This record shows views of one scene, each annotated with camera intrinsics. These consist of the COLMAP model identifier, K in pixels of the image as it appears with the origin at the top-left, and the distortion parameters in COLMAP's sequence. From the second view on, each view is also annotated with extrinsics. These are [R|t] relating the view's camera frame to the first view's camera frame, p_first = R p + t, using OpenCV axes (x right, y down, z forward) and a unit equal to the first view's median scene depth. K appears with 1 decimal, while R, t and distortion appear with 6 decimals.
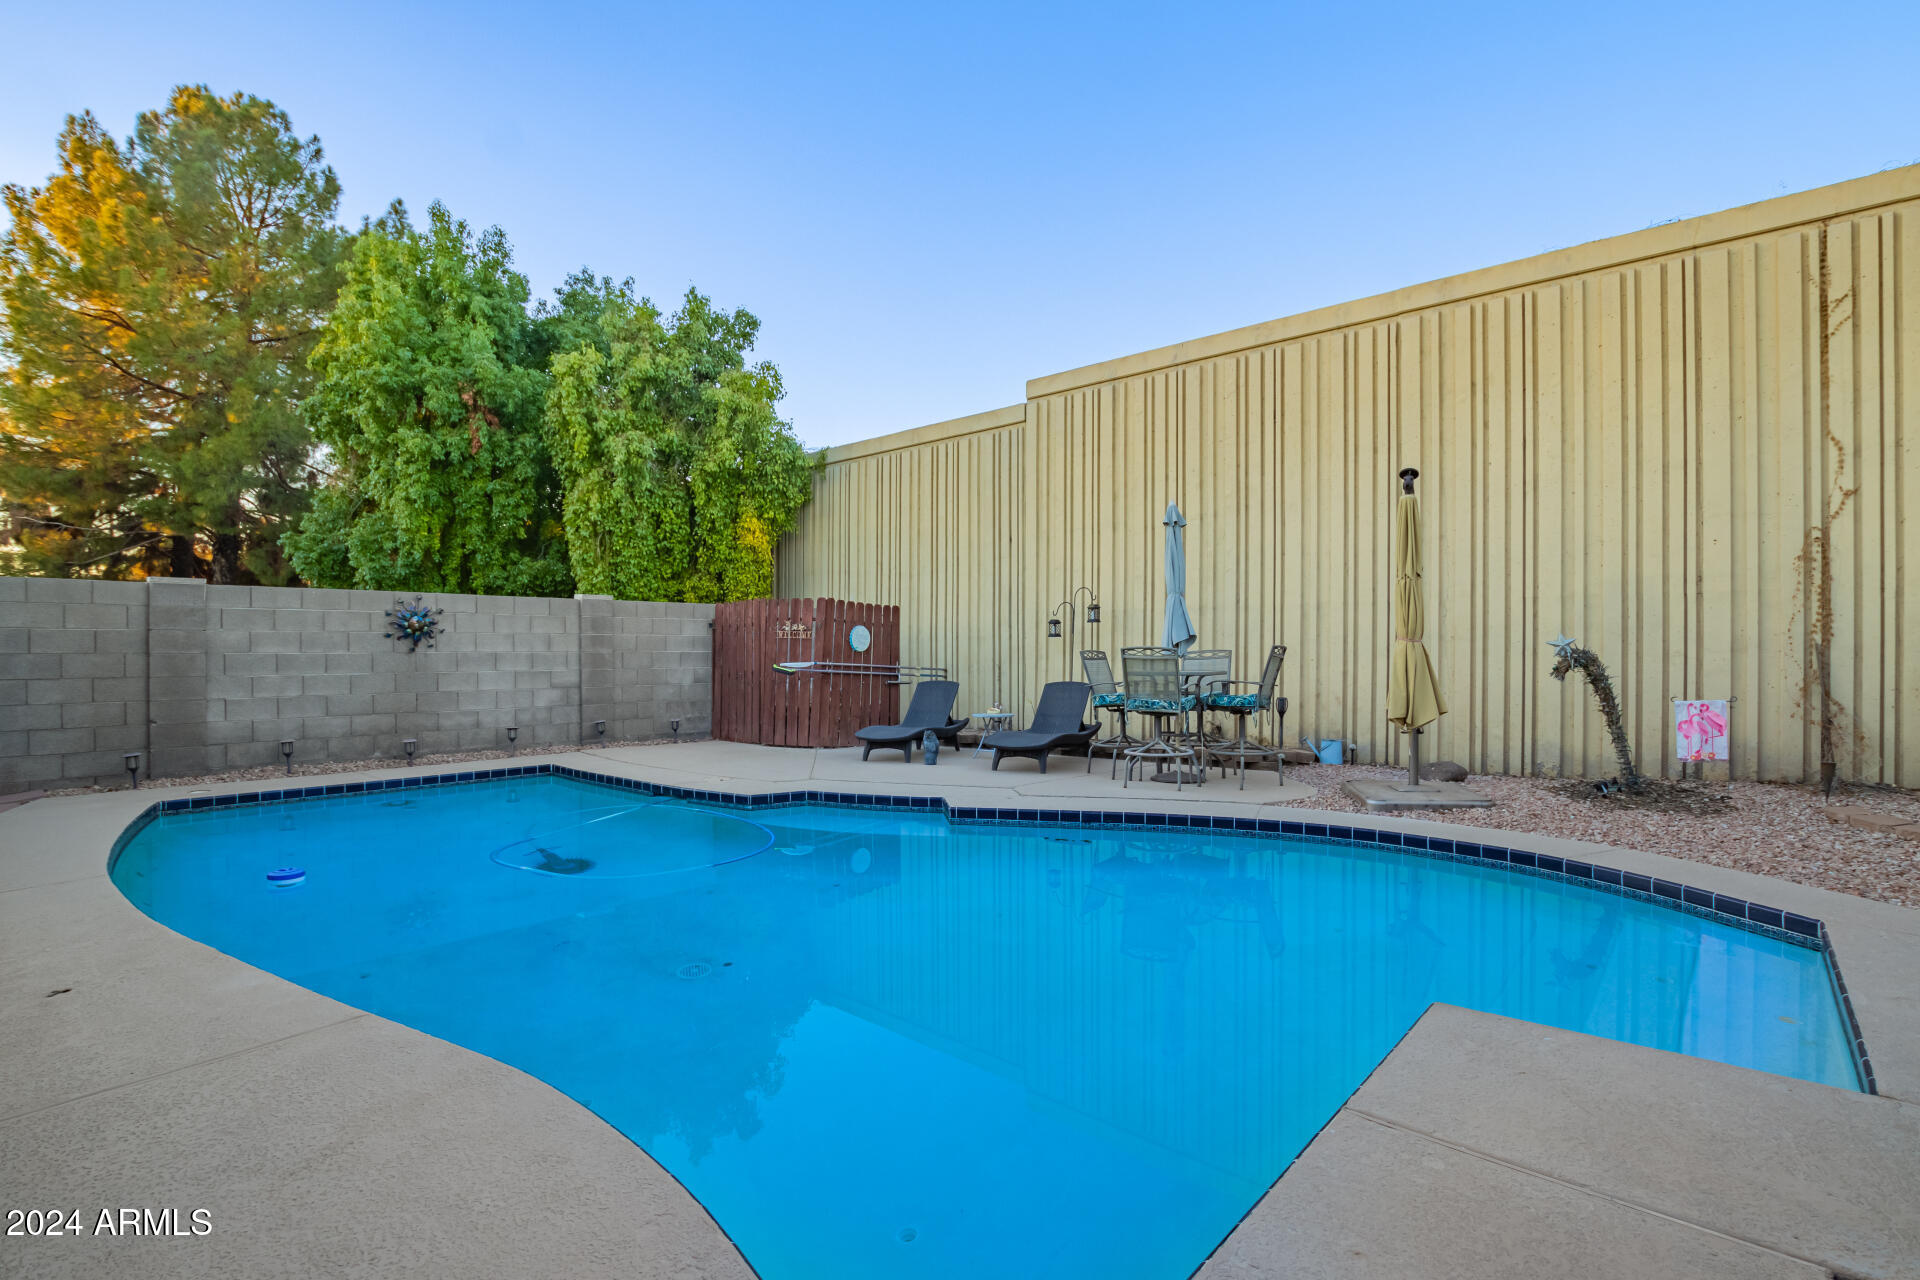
lens RADIAL K [[905.3, 0, 960.0], [0, 905.3, 640.0], [0, 0, 1]] dist [0.000786, -0.000129]
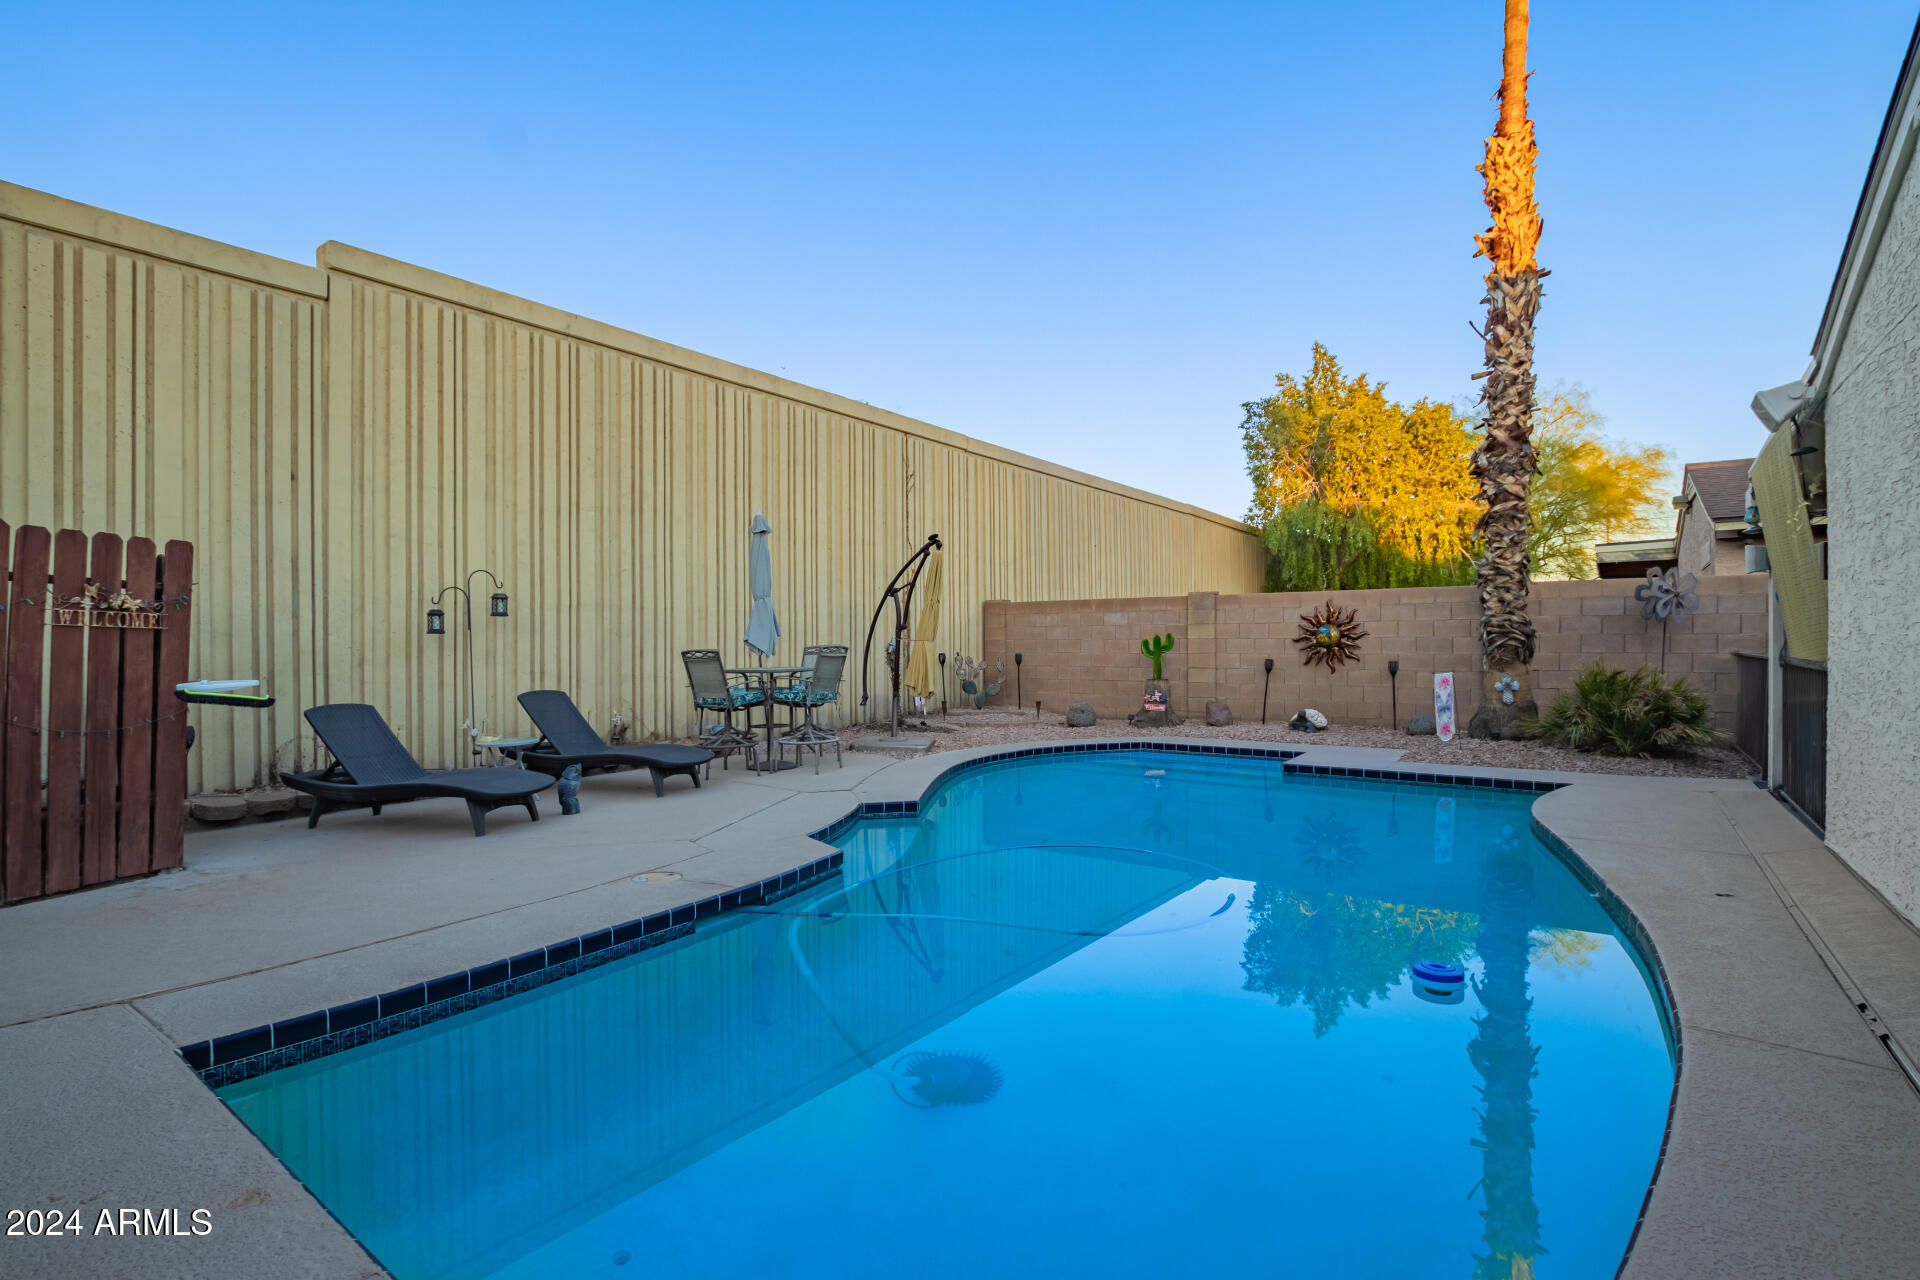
lens RADIAL K [[905.3, 0, 960.0], [0, 905.3, 640.0], [0, 0, 1]] dist [0.000786, -0.000129]
pose [[-0.081968, 0.002756, 0.996631, -0.747059], [-0.006192, 0.999975, -0.003275, 0.001025], [-0.996616, -0.006440, -0.081949, 0.727234]]
